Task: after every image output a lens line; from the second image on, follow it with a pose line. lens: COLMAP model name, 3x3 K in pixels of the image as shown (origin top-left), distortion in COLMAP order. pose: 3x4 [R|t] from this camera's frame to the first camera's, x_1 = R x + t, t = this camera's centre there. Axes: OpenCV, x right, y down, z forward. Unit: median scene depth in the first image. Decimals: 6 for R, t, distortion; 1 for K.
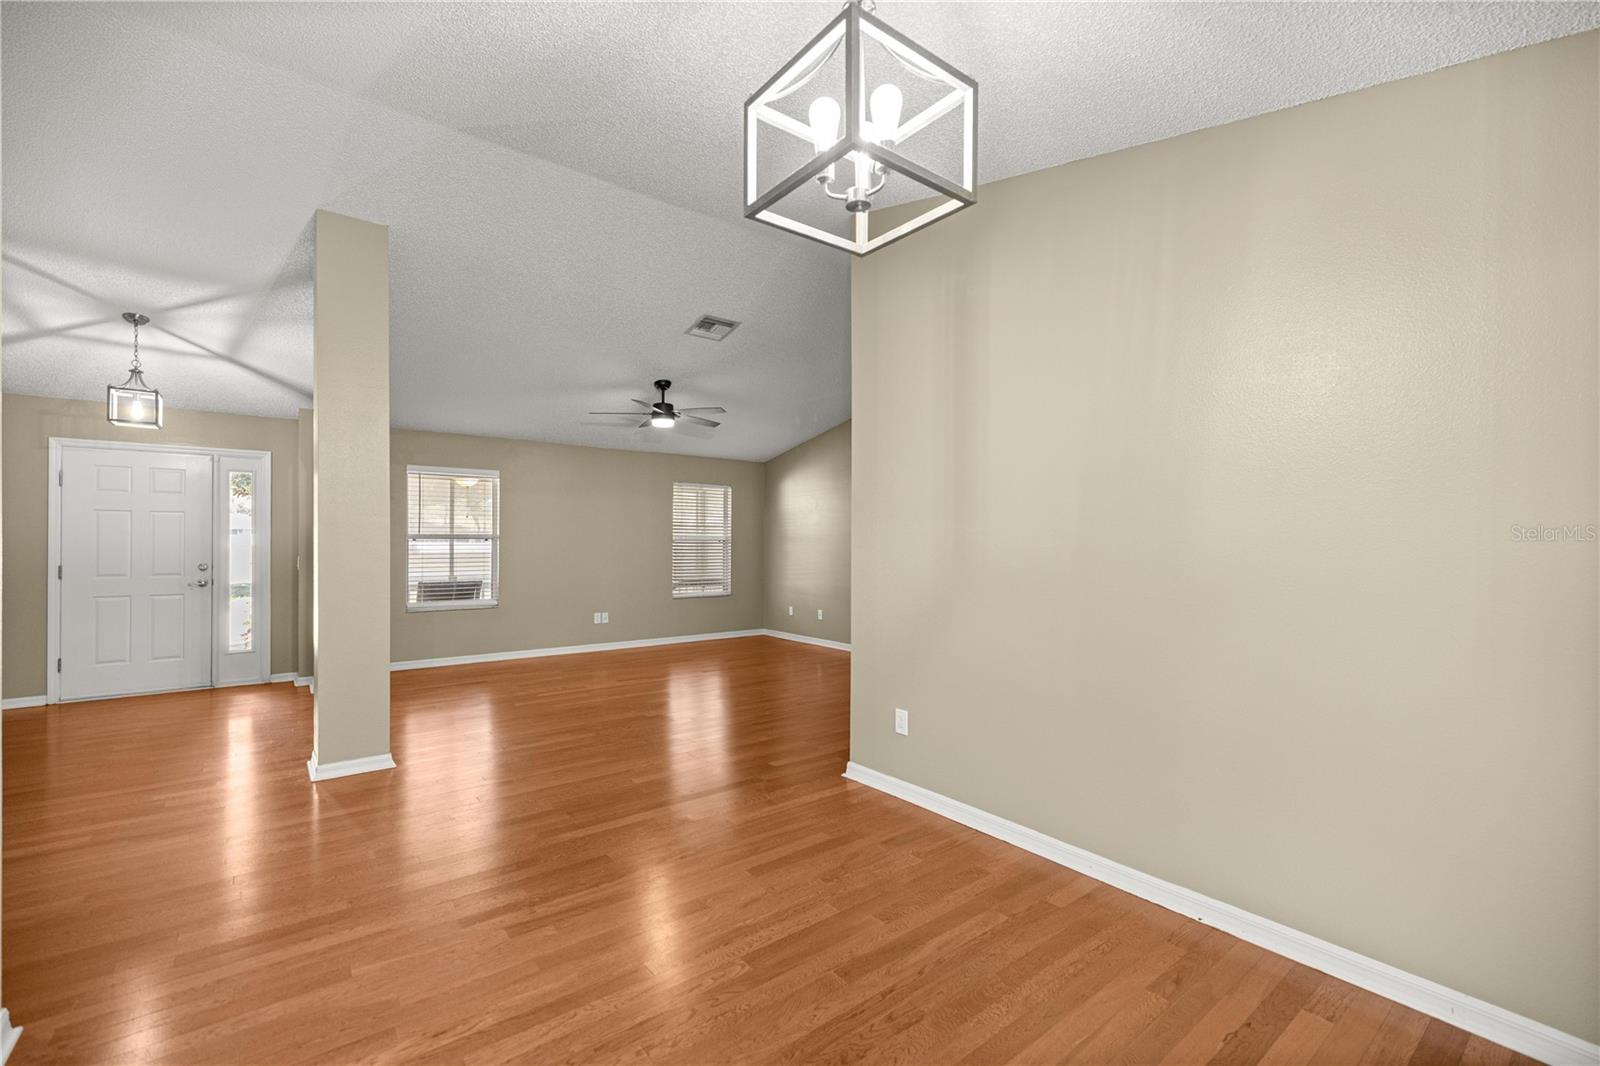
lens RADIAL K [[674.9, 0, 805.0], [0, 674.9, 536.7], [0, 0, 1]] dist [-0.000895, -0.000049]
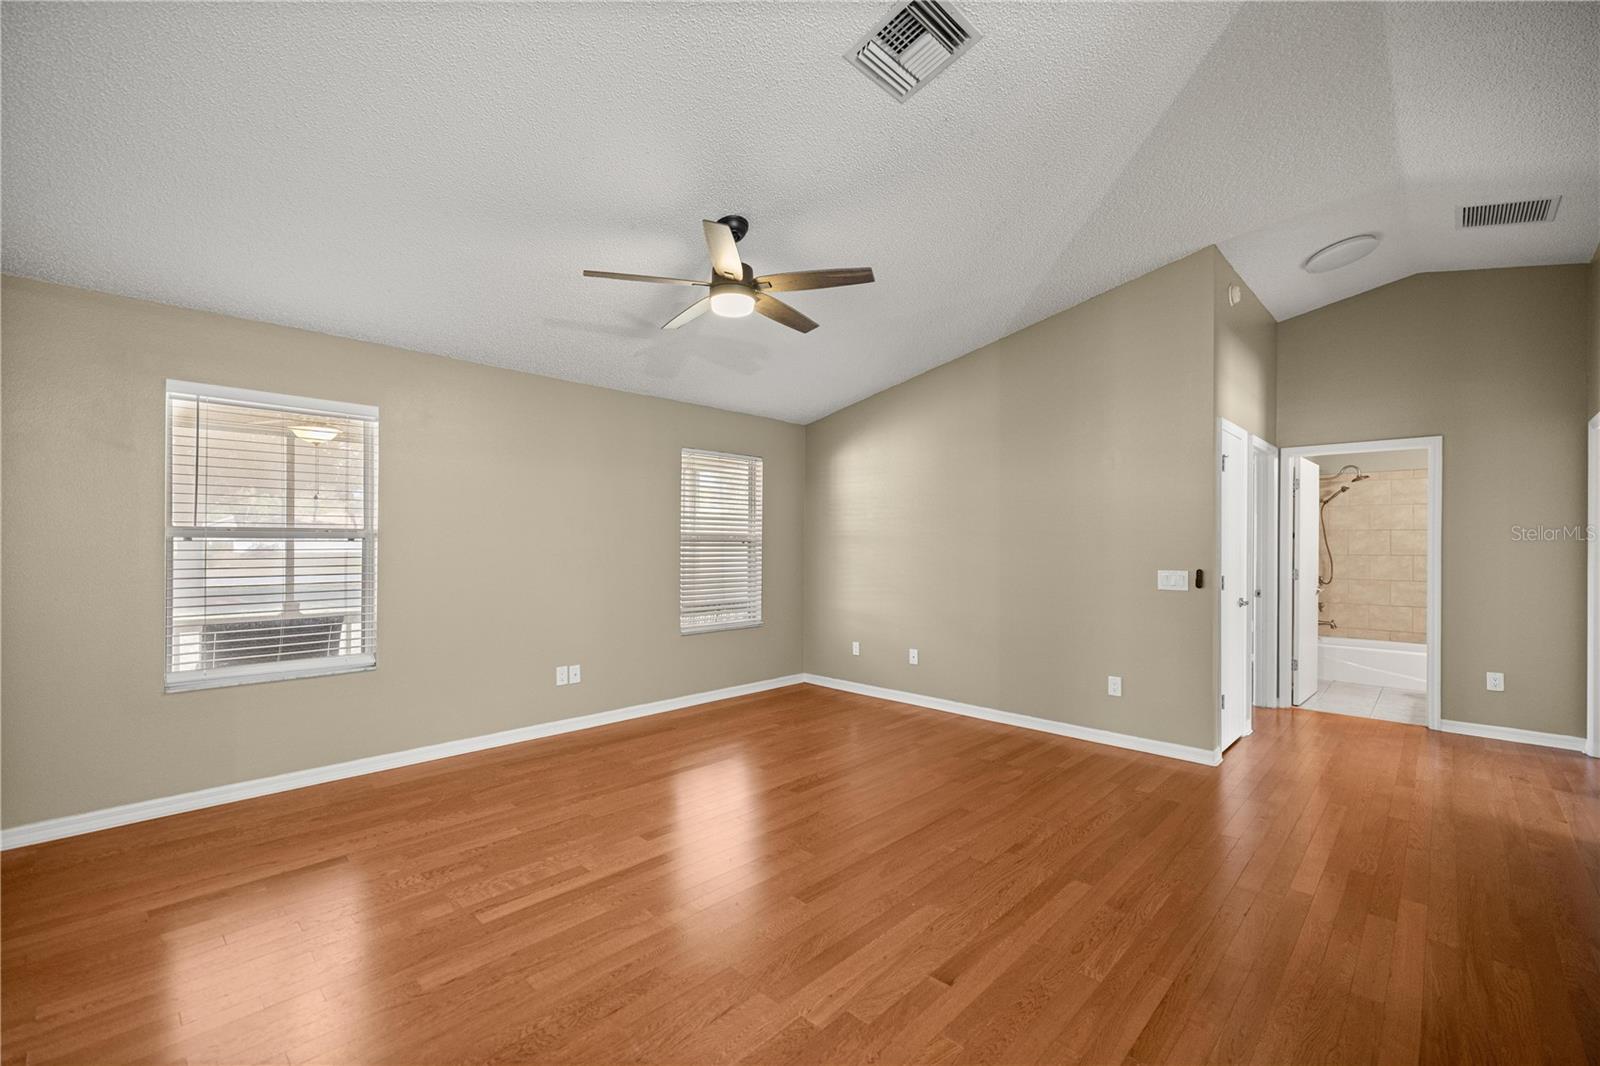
lens RADIAL K [[674.9, 0, 804.4], [0, 674.9, 543.1], [0, 0, 1]] dist [-0.000895, -0.000049]
pose [[0.990808, 0.002900, 0.135242, -0.167436], [-0.004224, 0.999946, 0.009505, 0.001024], [-0.135207, -0.009989, 0.990767, 0.372057]]
